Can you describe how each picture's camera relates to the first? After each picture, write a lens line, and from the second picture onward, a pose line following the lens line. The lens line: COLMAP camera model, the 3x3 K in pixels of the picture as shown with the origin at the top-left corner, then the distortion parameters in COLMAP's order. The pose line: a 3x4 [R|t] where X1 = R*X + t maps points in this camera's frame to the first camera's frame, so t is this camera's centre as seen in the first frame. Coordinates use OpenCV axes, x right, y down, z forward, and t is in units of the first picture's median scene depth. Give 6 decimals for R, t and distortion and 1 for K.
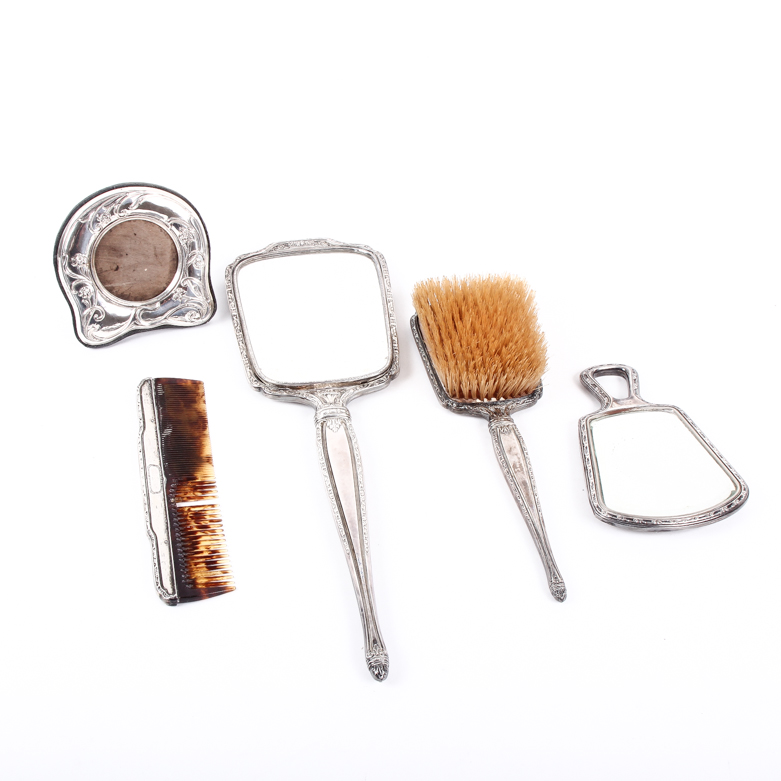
lens RADIAL K [[1334.2, 0, 390.5], [0, 1334.2, 390.5], [0, 0, 1]] dist [-0.129500, 0.211329]
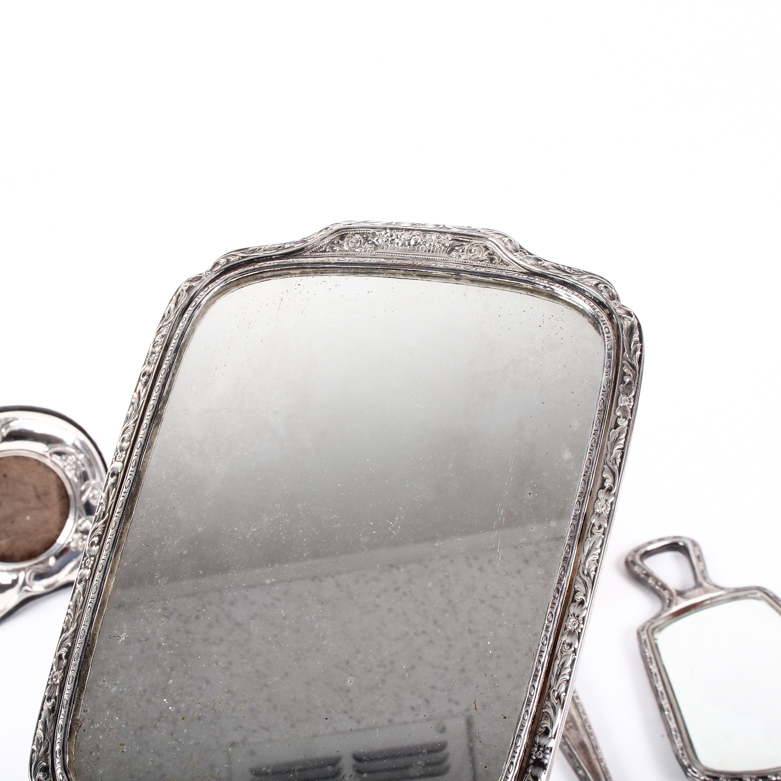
lens RADIAL K [[1334.2, 0, 390.5], [0, 1334.2, 390.5], [0, 0, 1]] dist [-0.129500, 0.211329]
pose [[0.985355, -0.169718, 0.016476, 0.017313], [0.170198, 0.984814, -0.034265, -0.103677], [-0.010411, 0.036568, 0.999277, 0.255847]]
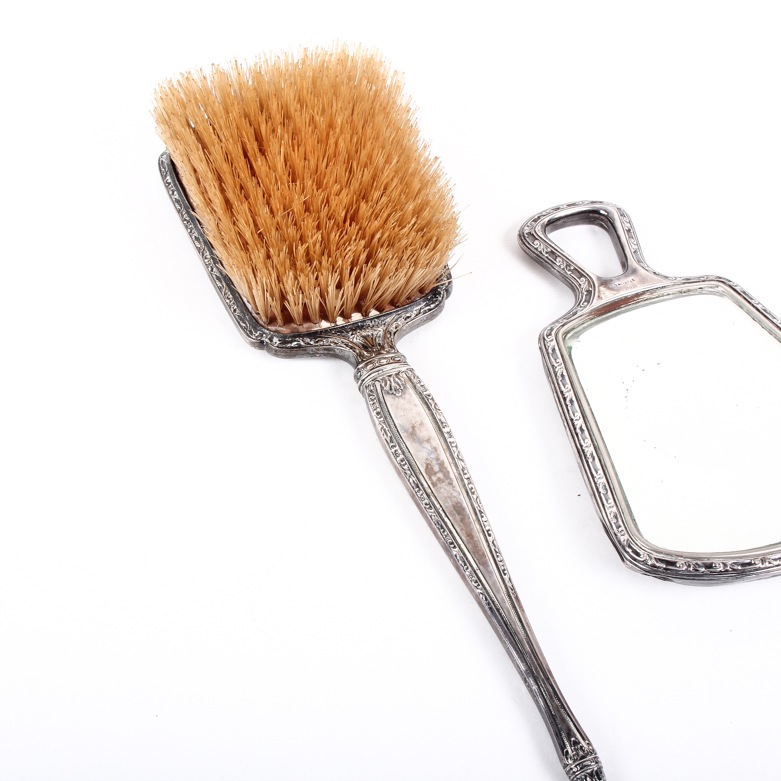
lens RADIAL K [[1334.2, 0, 390.5], [0, 1334.2, 390.5], [0, 0, 1]] dist [-0.129500, 0.211329]
pose [[0.979044, -0.151905, 0.135636, 0.020764], [0.127590, 0.976652, 0.172836, -0.046721], [-0.158723, -0.151908, 0.975567, 0.521364]]
